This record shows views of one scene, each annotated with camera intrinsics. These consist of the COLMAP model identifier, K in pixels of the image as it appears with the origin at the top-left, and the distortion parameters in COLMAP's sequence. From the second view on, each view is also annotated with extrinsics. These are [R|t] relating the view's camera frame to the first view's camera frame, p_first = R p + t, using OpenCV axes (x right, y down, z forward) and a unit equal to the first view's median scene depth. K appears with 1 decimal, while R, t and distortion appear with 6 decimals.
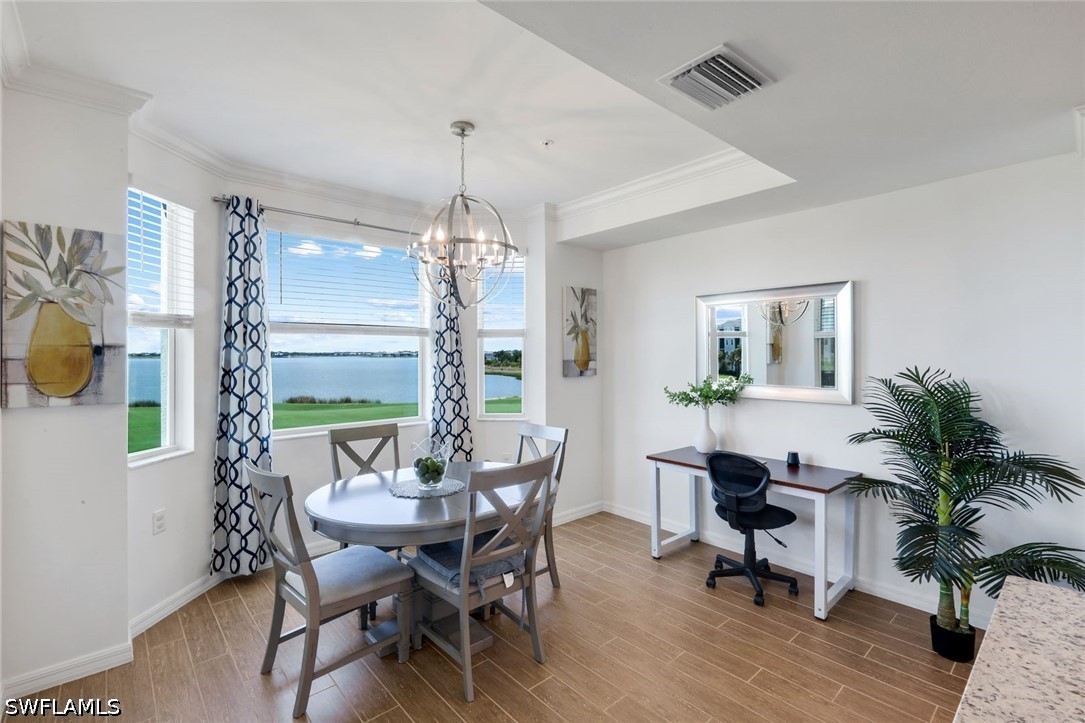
lens RADIAL K [[490.8, 0, 539.8], [0, 490.8, 351.3], [0, 0, 1]] dist [0.002464, 0.000871]
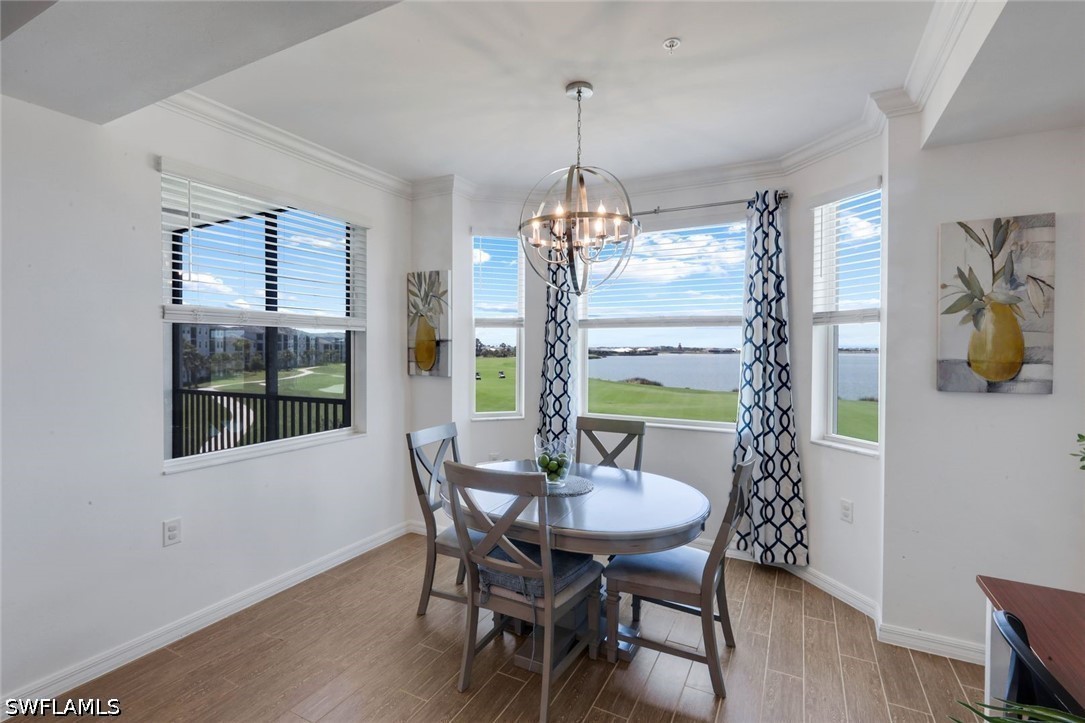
lens RADIAL K [[511.6, 0, 542.2], [0, 511.6, 356.0], [0, 0, 1]] dist [0.001941, 0.000632]
pose [[0.348667, 0.019979, -0.937034, 0.591459], [-0.001886, 0.999786, 0.020615, 0.003343], [0.937245, -0.005420, 0.348630, 0.527360]]
